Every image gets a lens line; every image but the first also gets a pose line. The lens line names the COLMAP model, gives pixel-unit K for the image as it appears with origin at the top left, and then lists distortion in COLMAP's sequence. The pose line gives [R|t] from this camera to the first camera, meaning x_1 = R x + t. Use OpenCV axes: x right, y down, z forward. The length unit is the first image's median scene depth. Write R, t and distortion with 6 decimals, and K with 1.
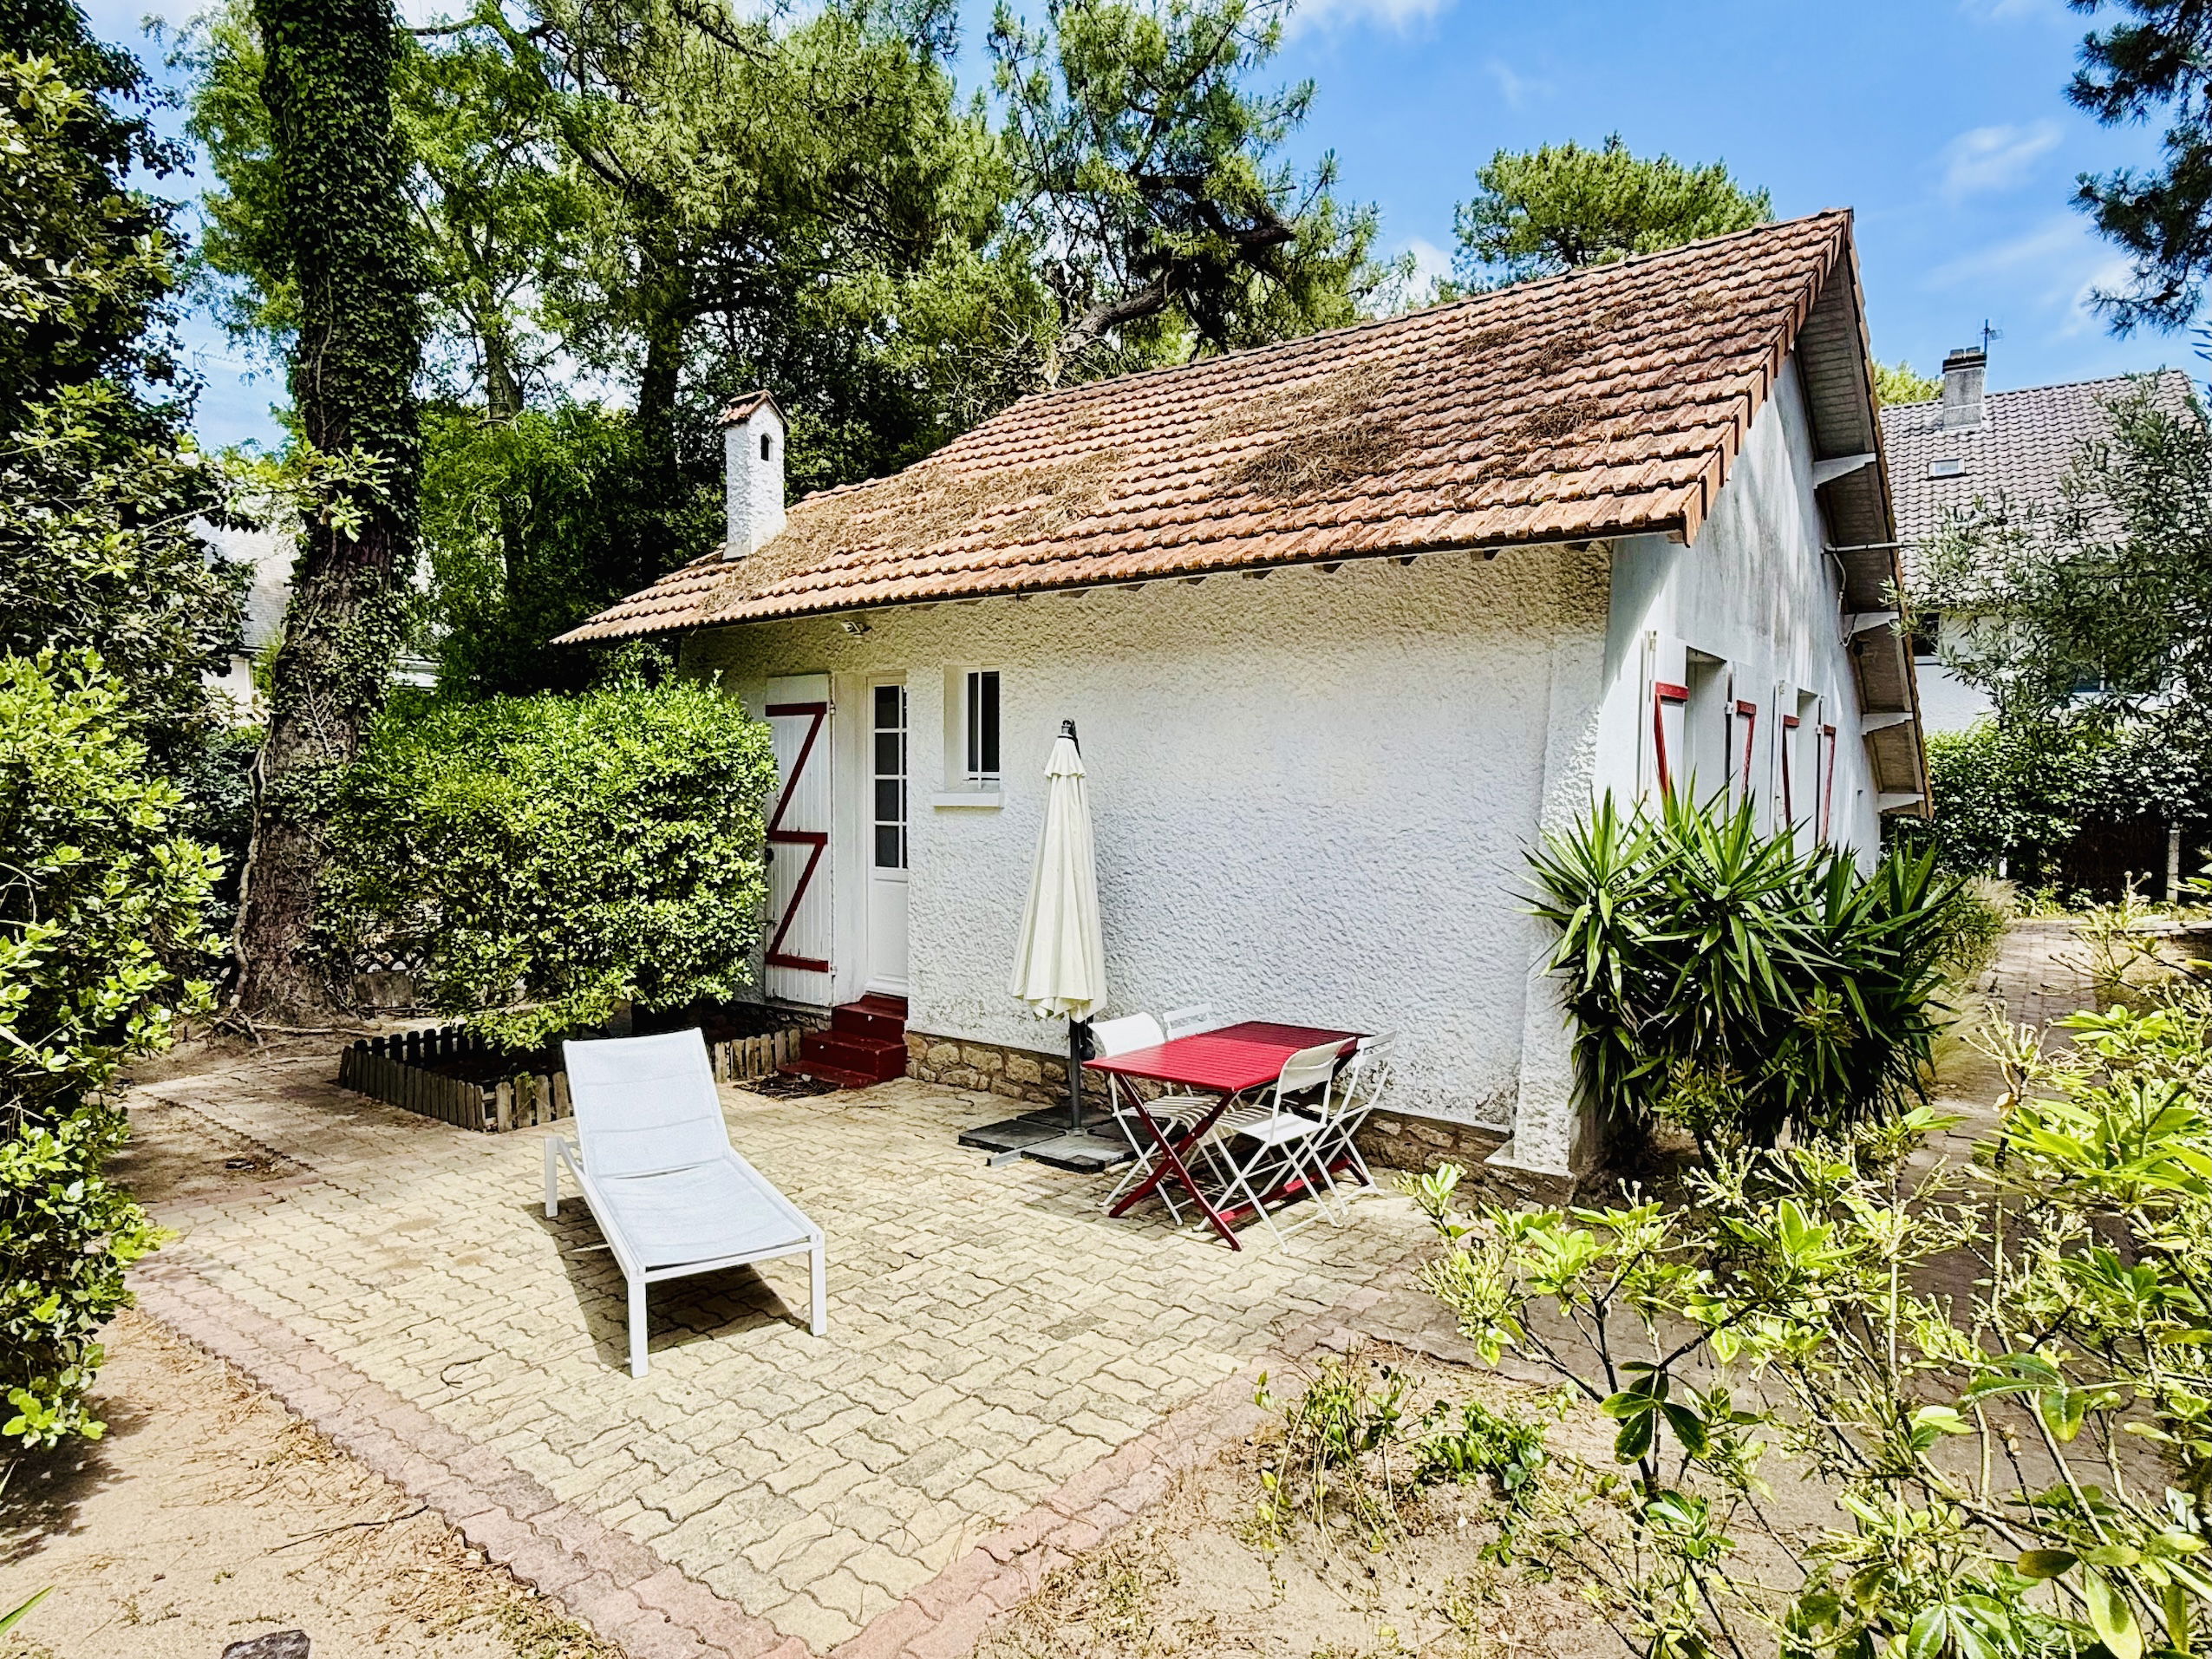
lens RADIAL K [[1269.2, 0, 1121.7], [0, 1269.2, 832.5], [0, 0, 1]] dist [-0.002213, -0.003211]
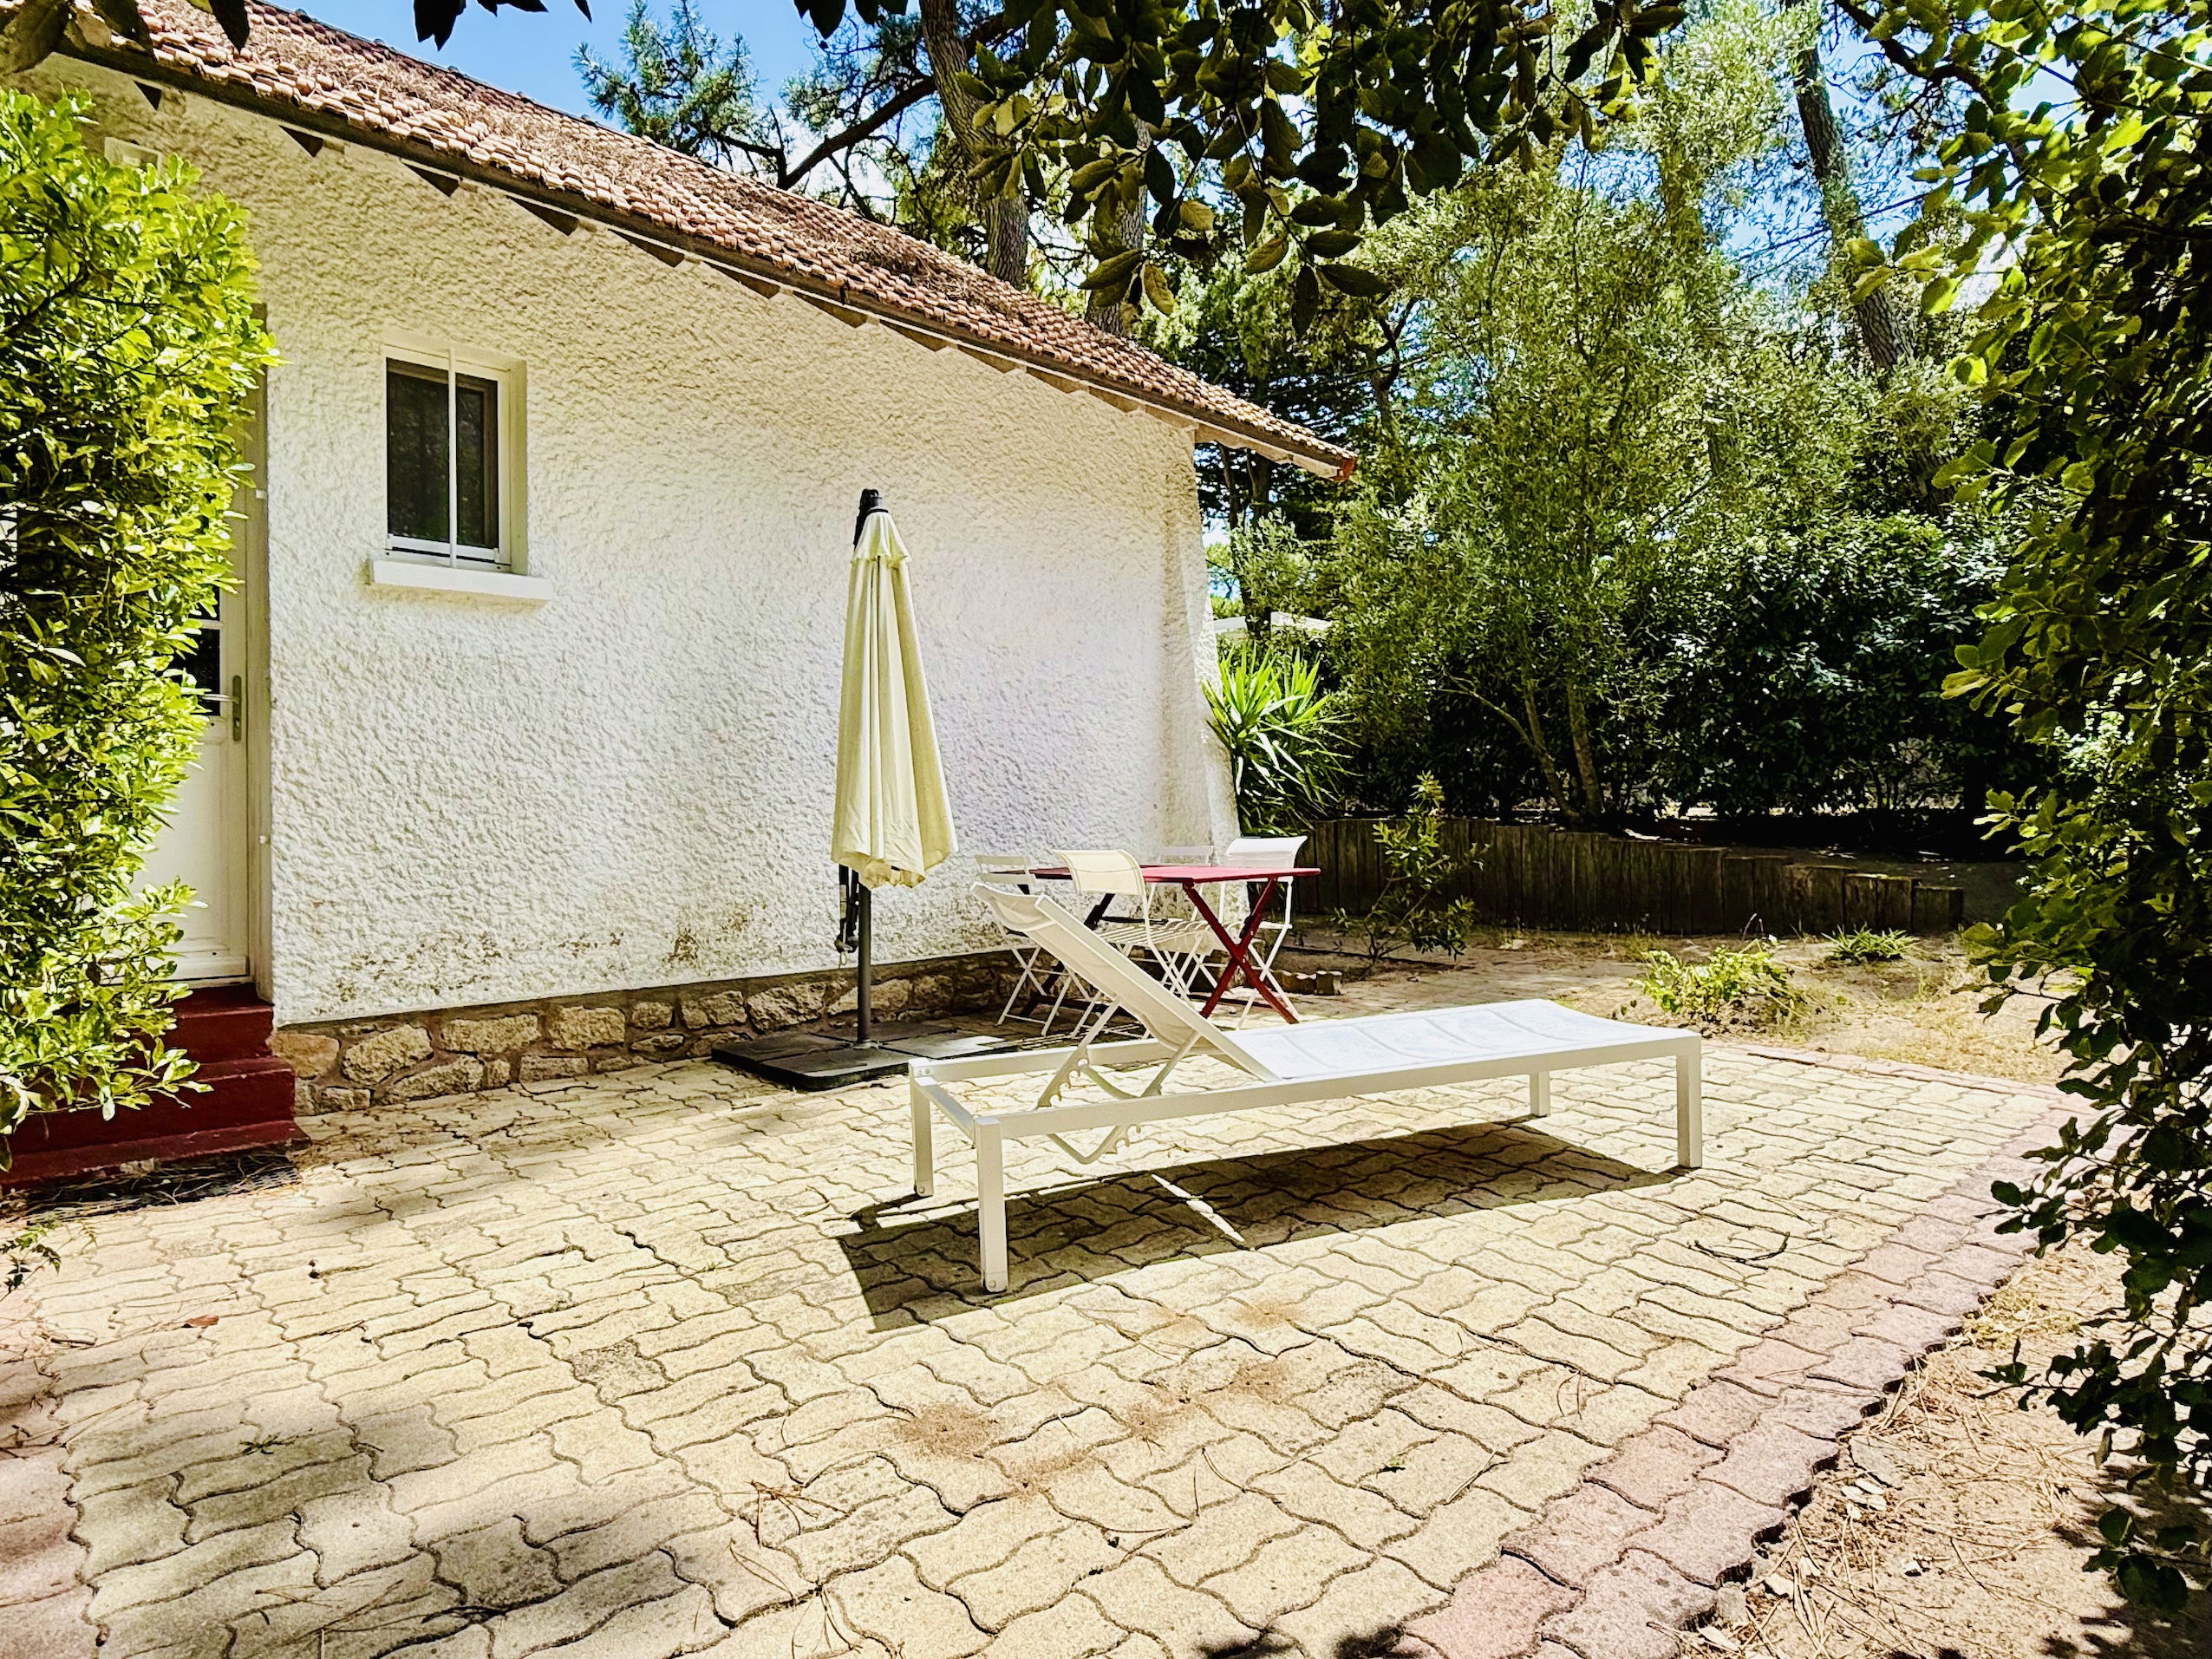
lens RADIAL K [[1269.2, 0, 1112.8], [0, 1269.2, 836.5], [0, 0, 1]] dist [-0.002213, -0.003211]
pose [[0.174153, -0.017289, 0.984567, -0.649708], [0.046967, 0.998854, 0.009232, 0.099179], [-0.983598, 0.044635, 0.174765, 0.633266]]
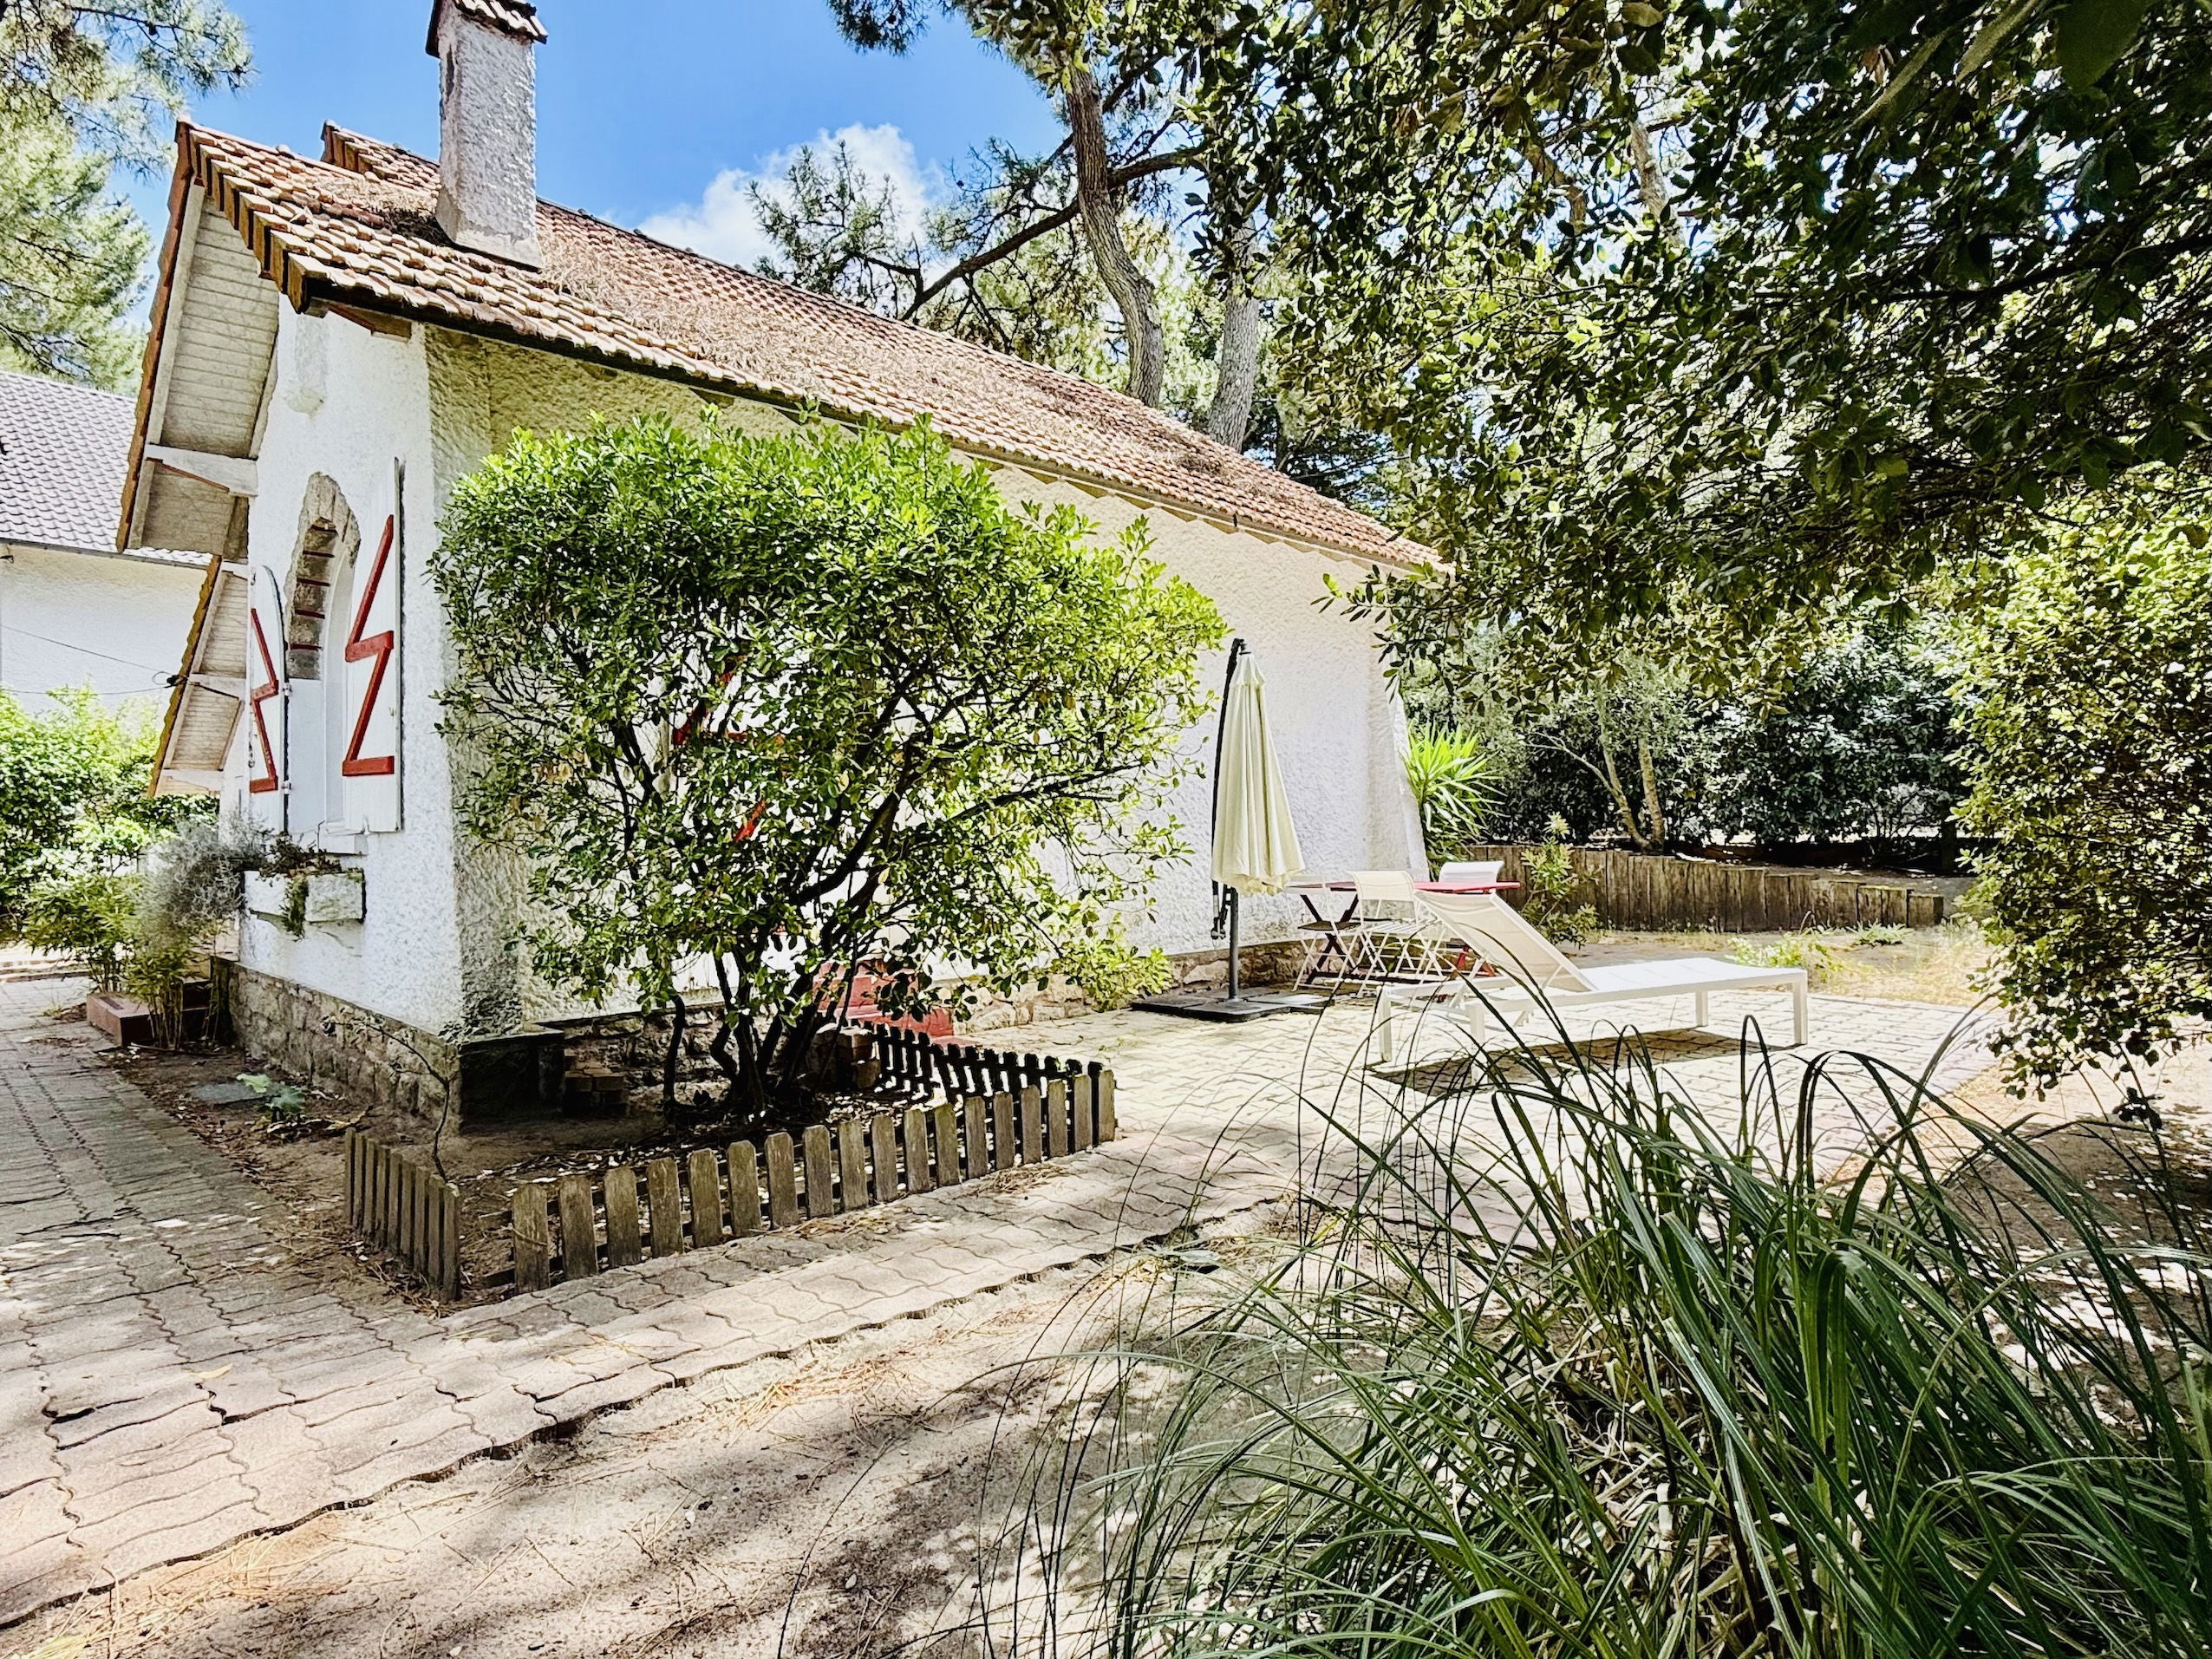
lens RADIAL K [[1269.2, 0, 1106.1], [0, 1269.2, 825.7], [0, 0, 1]] dist [-0.002213, -0.003211]
pose [[0.162234, 0.006190, 0.986733, -1.081623], [0.050633, 0.998611, -0.014589, 0.076933], [-0.985452, 0.052328, 0.161695, 0.831335]]
